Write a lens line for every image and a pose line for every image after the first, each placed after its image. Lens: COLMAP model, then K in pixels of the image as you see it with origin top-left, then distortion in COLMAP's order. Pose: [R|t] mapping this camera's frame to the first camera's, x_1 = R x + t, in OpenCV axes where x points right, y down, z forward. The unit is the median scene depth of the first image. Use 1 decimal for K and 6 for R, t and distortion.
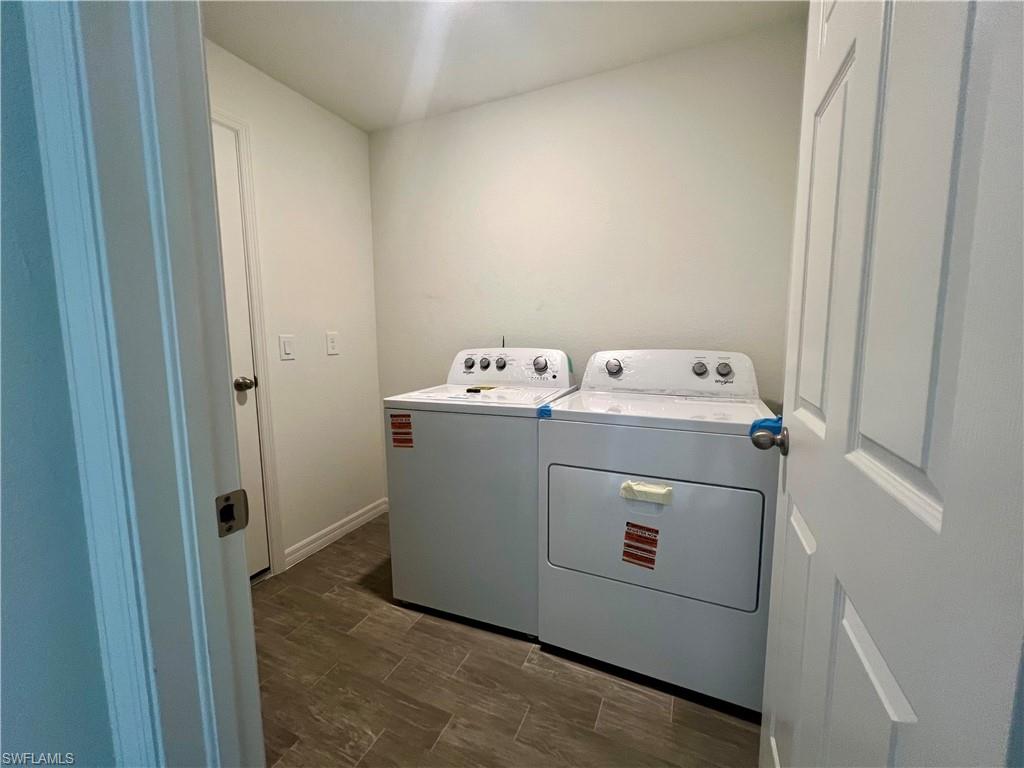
lens RADIAL K [[406.9, 0, 512.0], [0, 406.9, 384.0], [0, 0, 1]] dist [0.000634, 0.000117]
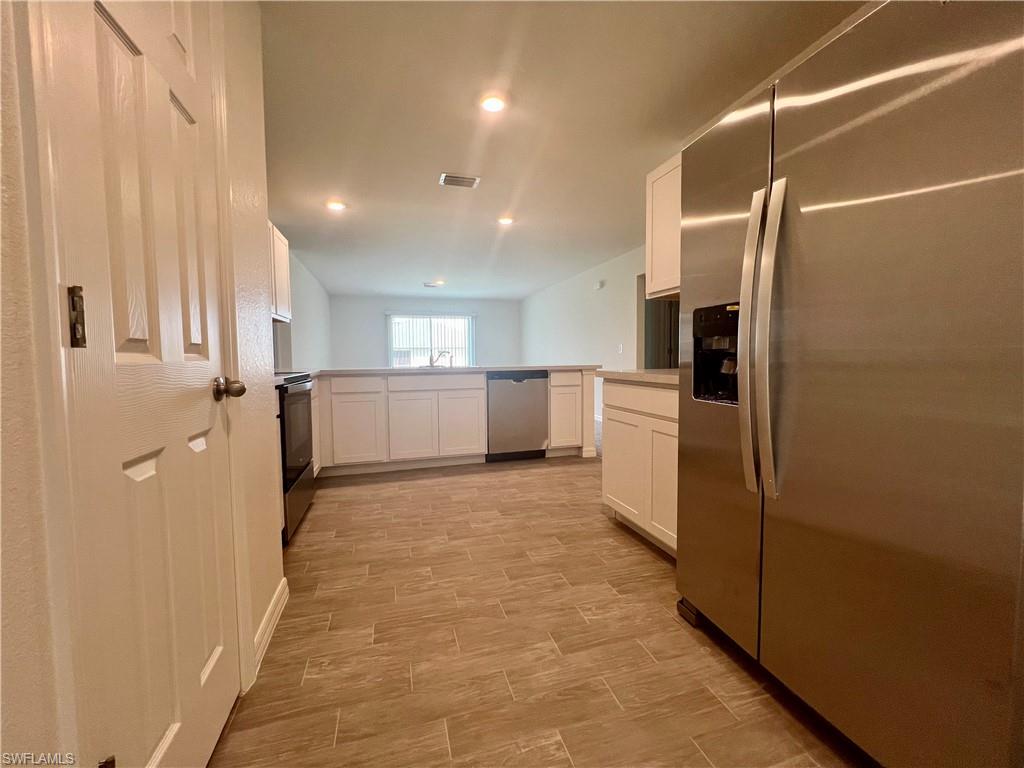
lens RADIAL K [[406.9, 0, 512.0], [0, 406.9, 384.0], [0, 0, 1]] dist [0.000634, 0.000117]
pose [[-0.755611, 0.058562, -0.652398, 0.631053], [-0.051667, 0.987563, 0.148490, -0.060173], [0.652980, 0.145908, -0.743188, 1.631329]]
